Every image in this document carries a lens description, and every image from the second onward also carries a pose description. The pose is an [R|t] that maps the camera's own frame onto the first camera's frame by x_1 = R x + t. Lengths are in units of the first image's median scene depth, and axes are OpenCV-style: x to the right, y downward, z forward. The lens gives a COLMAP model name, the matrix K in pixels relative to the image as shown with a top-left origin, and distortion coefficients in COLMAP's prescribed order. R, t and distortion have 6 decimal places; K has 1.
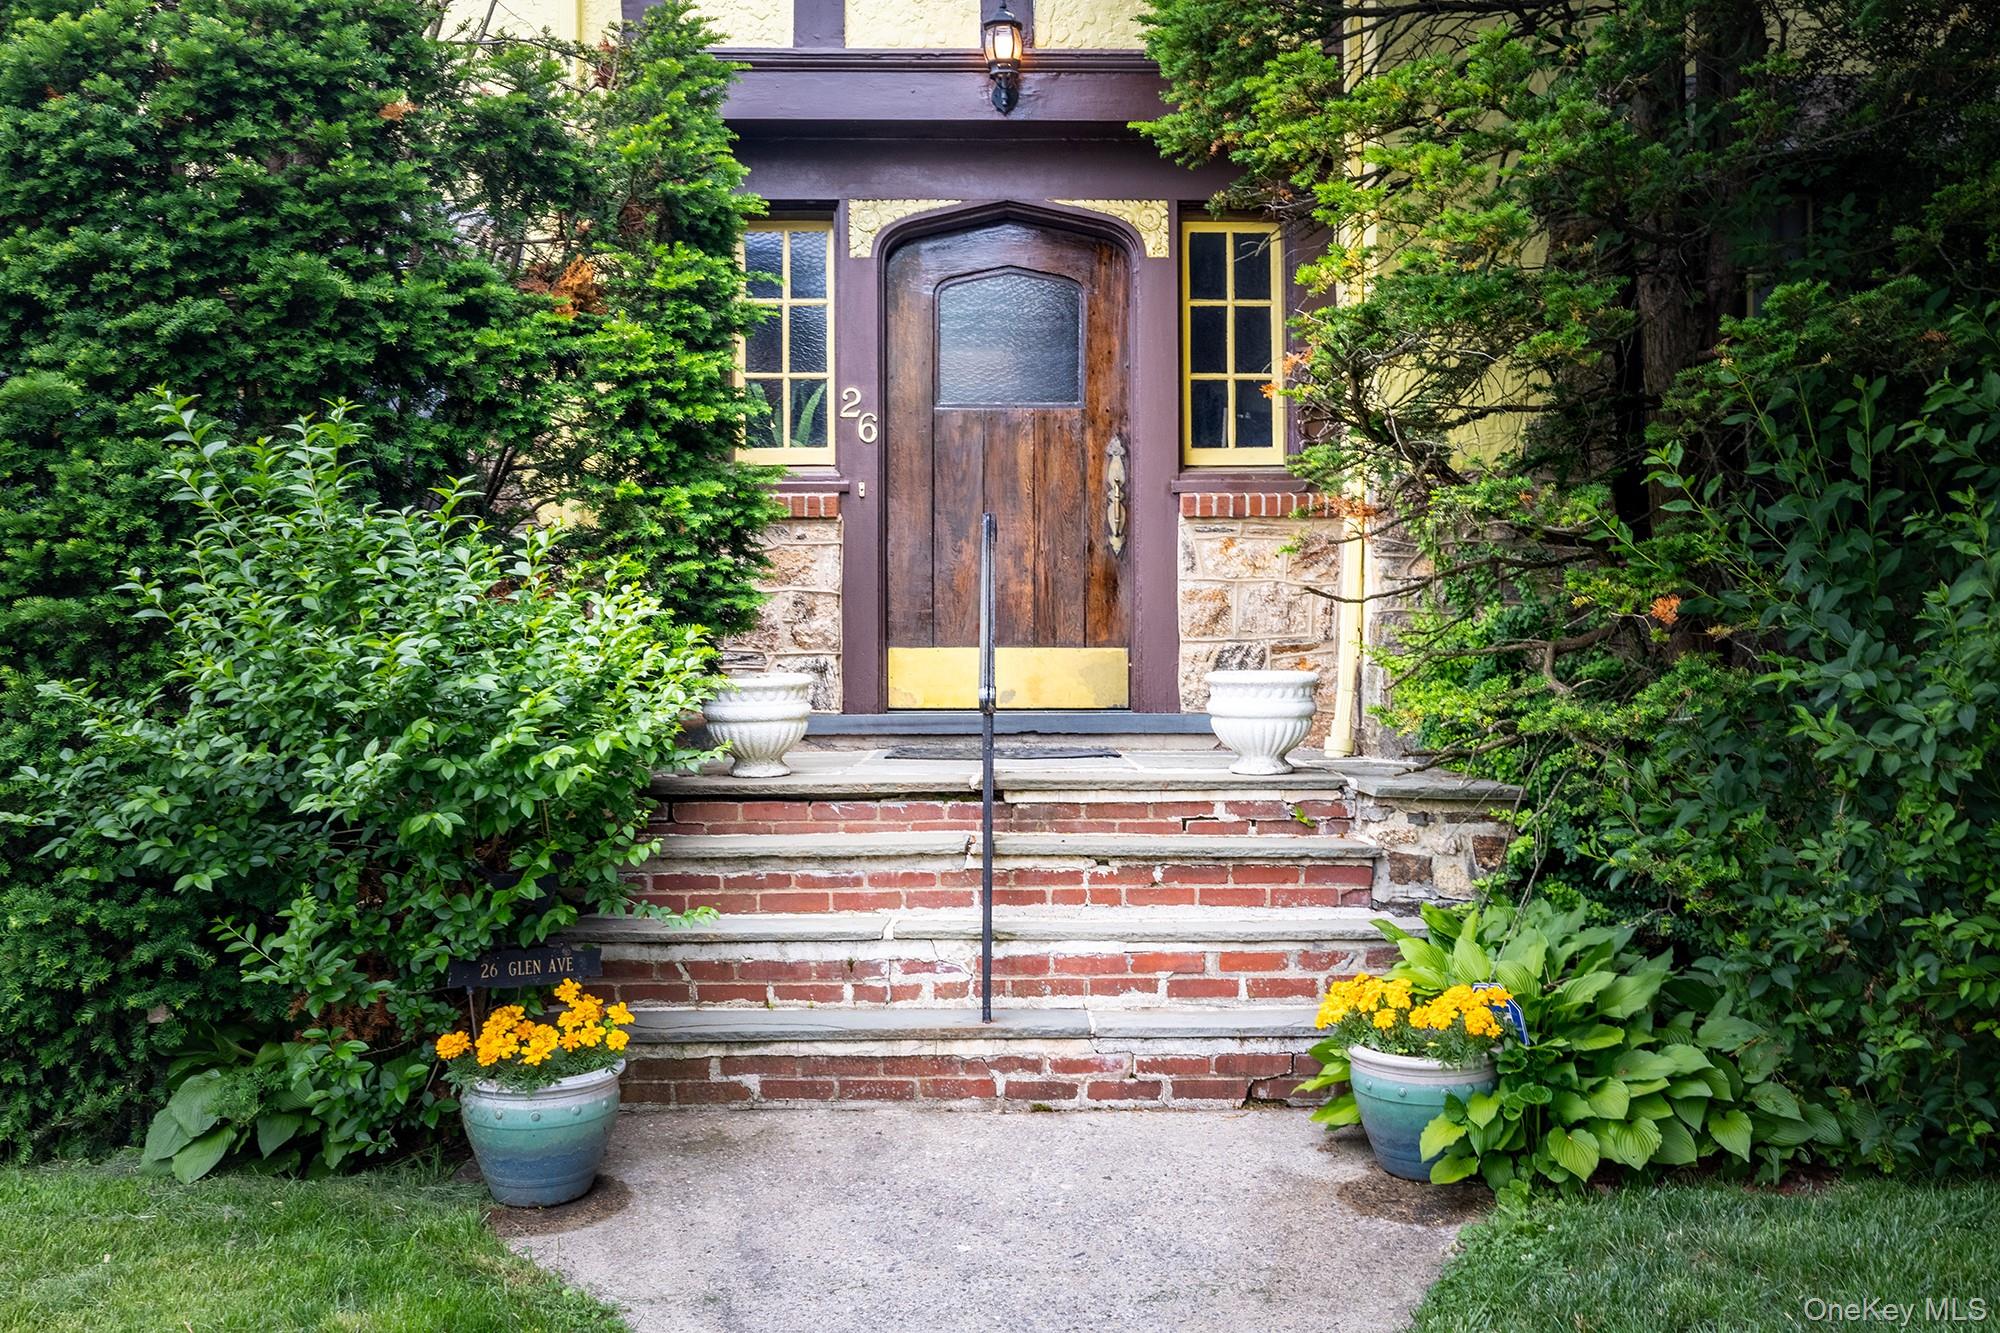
lens RADIAL K [[1892.9, 0, 1000.0], [0, 1892.9, 666.5], [0, 0, 1]] dist [0.003305, 0.000373]
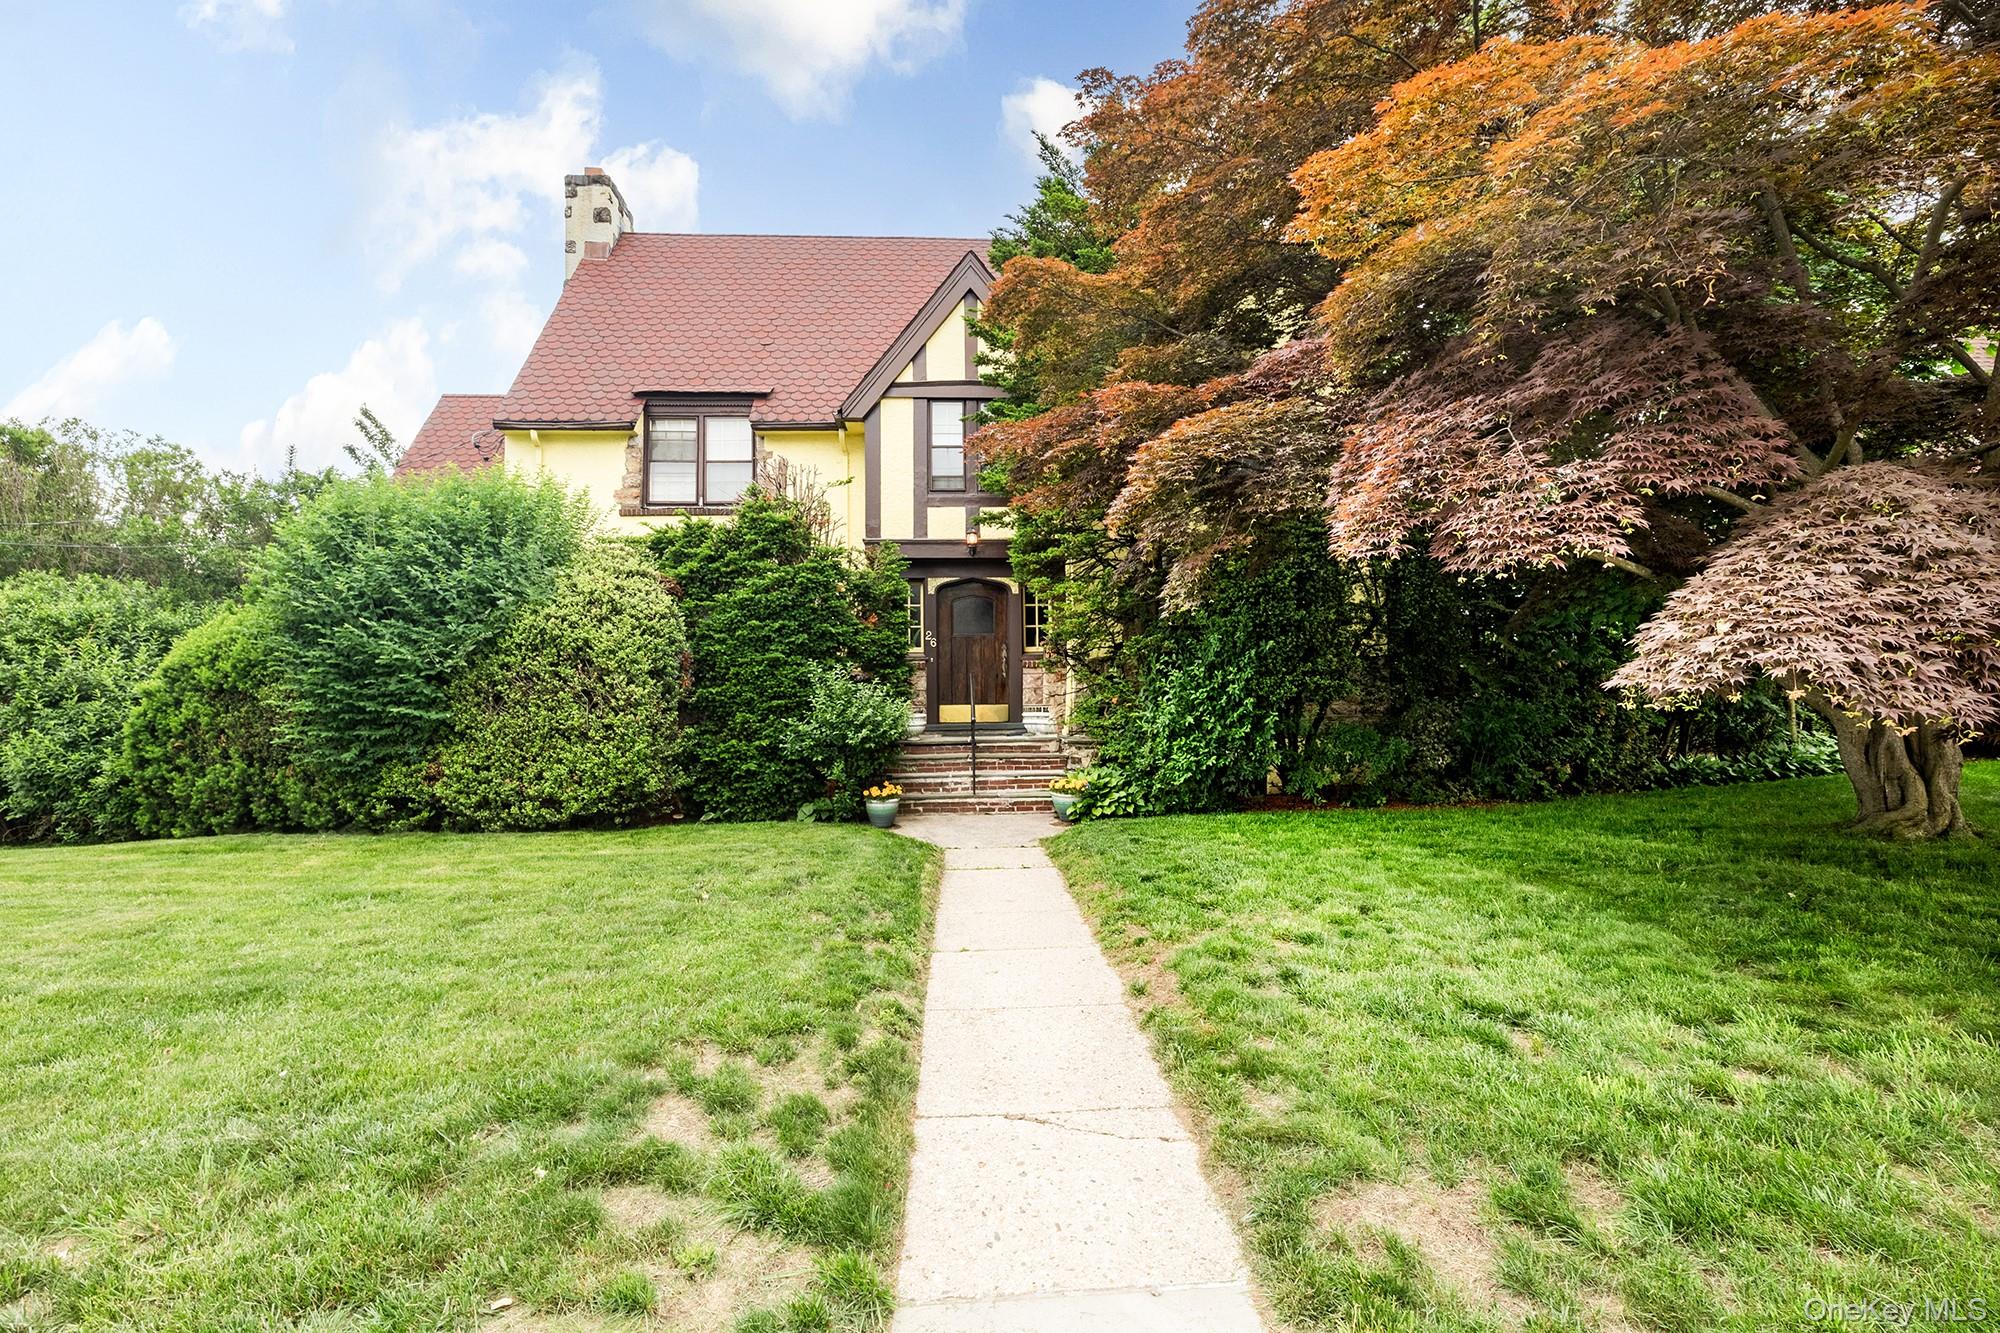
lens RADIAL K [[919.8, 0, 1000.0], [0, 919.8, 666.5], [0, 0, 1]] dist [0.000130, -0.000001]
pose [[0.998673, -0.005745, 0.051177, -0.054200], [0.007729, 0.999222, -0.038661, -0.023271], [-0.050915, 0.039005, 0.997941, -1.111892]]
